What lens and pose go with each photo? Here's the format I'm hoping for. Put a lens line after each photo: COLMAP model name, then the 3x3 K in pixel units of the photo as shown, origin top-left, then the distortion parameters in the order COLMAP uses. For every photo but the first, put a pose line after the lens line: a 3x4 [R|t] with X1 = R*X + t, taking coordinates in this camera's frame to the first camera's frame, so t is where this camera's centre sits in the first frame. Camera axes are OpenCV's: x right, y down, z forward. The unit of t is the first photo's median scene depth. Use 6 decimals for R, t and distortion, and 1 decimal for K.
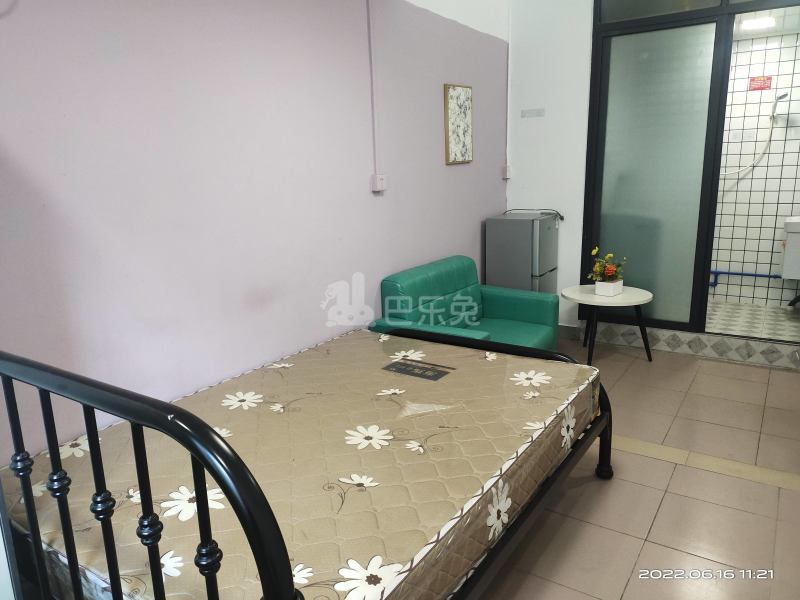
lens RADIAL K [[596.9, 0, 404.7], [0, 596.9, 301.8], [0, 0, 1]] dist [0.060702, -0.016125]
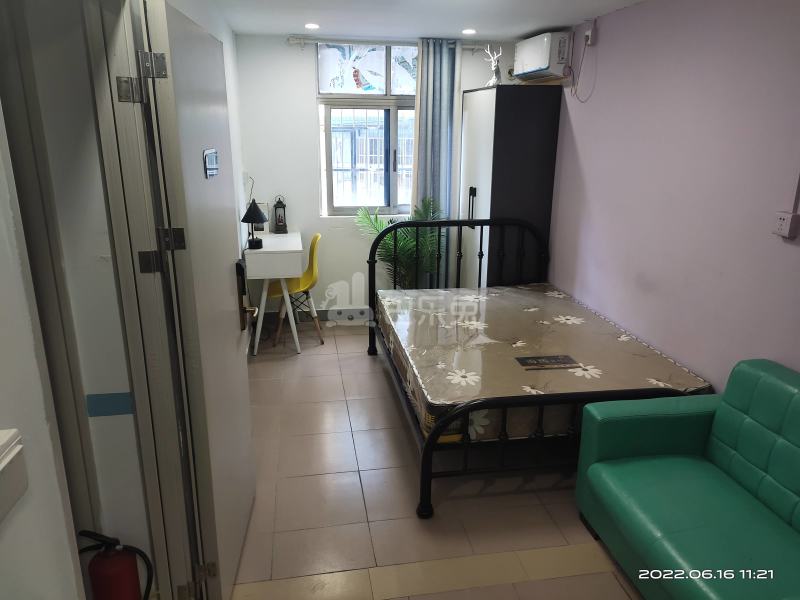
lens RADIAL K [[596.9, 0, 397.9], [0, 596.9, 302.1], [0, 0, 1]] dist [0.060702, -0.016125]
pose [[-0.734305, 0.213552, -0.644353, 0.944306], [-0.141118, 0.880465, 0.452623, -0.466772], [0.663989, 0.423293, -0.616394, 1.462034]]
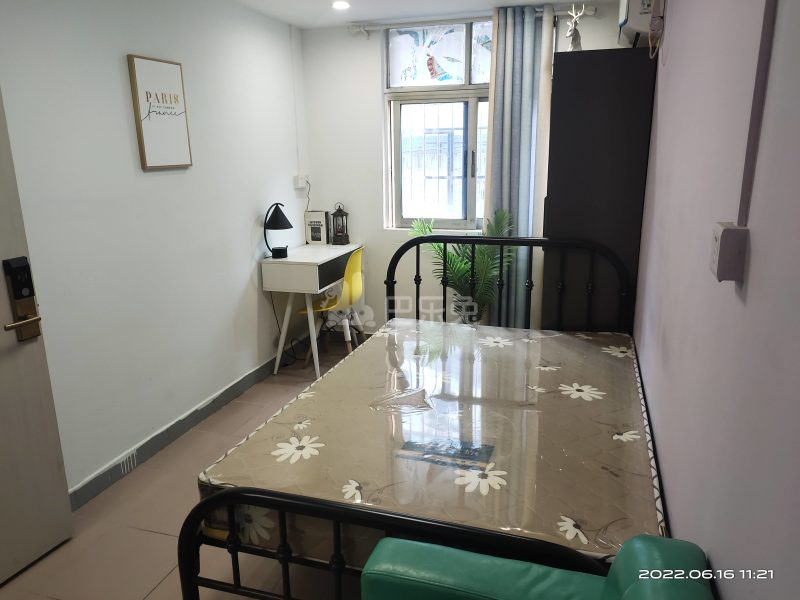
lens RADIAL K [[596.9, 0, 404.1], [0, 596.9, 302.2], [0, 0, 1]] dist [0.060702, -0.016125]
pose [[-0.961190, 0.103957, -0.255553, 0.242760], [-0.025795, 0.888370, 0.458403, -0.391458], [0.274680, 0.447204, -0.851210, 1.531279]]
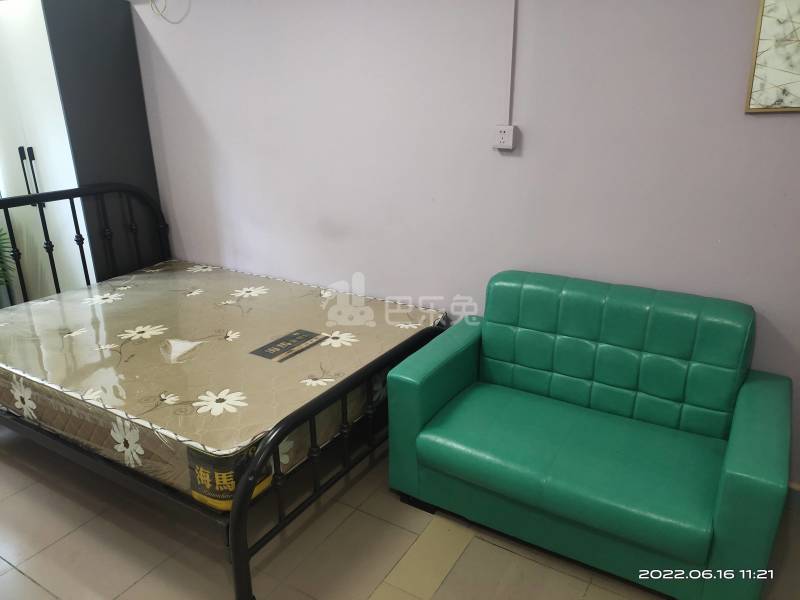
lens RADIAL K [[596.9, 0, 404.7], [0, 596.9, 300.3], [0, 0, 1]] dist [0.060702, -0.016125]
pose [[0.029113, 0.354469, -0.934614, 0.854800], [-0.215025, 0.915342, 0.340461, -0.297299], [0.976174, 0.191054, 0.102869, 1.058607]]
